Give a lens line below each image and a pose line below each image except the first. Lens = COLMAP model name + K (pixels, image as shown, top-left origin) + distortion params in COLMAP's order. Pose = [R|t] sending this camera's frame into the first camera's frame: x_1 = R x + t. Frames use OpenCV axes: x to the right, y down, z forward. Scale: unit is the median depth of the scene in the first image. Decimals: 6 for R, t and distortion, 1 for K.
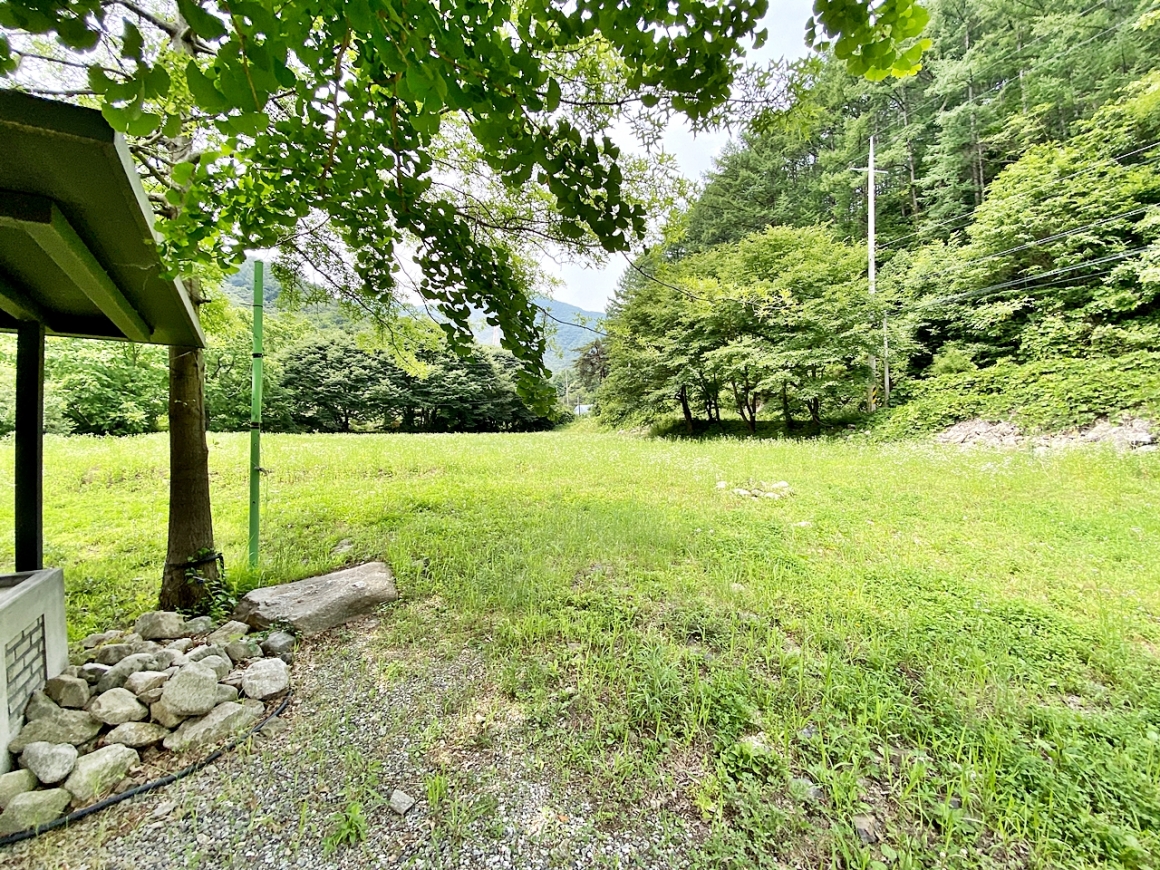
lens RADIAL K [[464.9, 0, 585.0], [0, 464.9, 430.3], [0, 0, 1]] dist [0.017240, -0.021174]
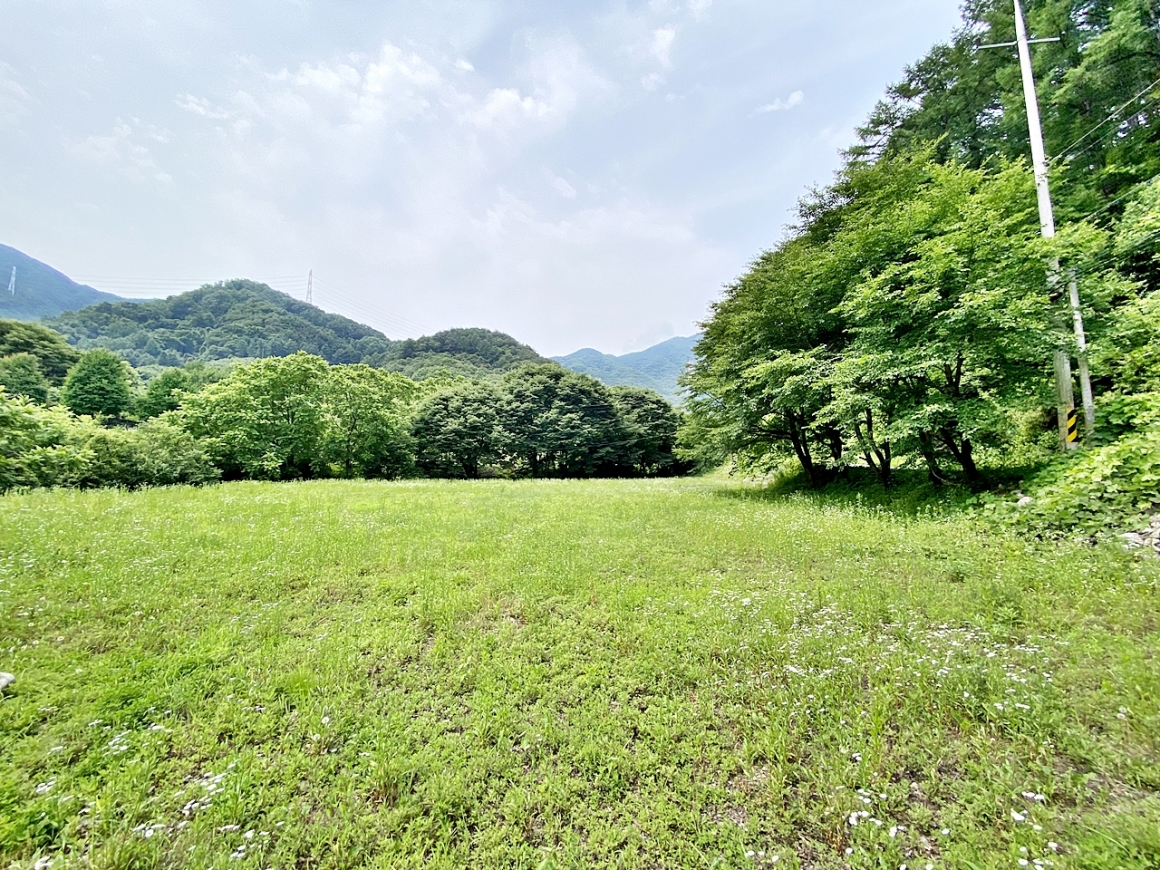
lens RADIAL K [[469.8, 0, 580.0], [0, 469.8, 435.0], [0, 0, 1]] dist [0.055056, -0.037156]
pose [[0.909546, -0.027209, -0.414712, 0.389312], [-0.005841, 0.996919, -0.078220, -0.021771], [0.415563, 0.073567, 0.906585, 0.324846]]
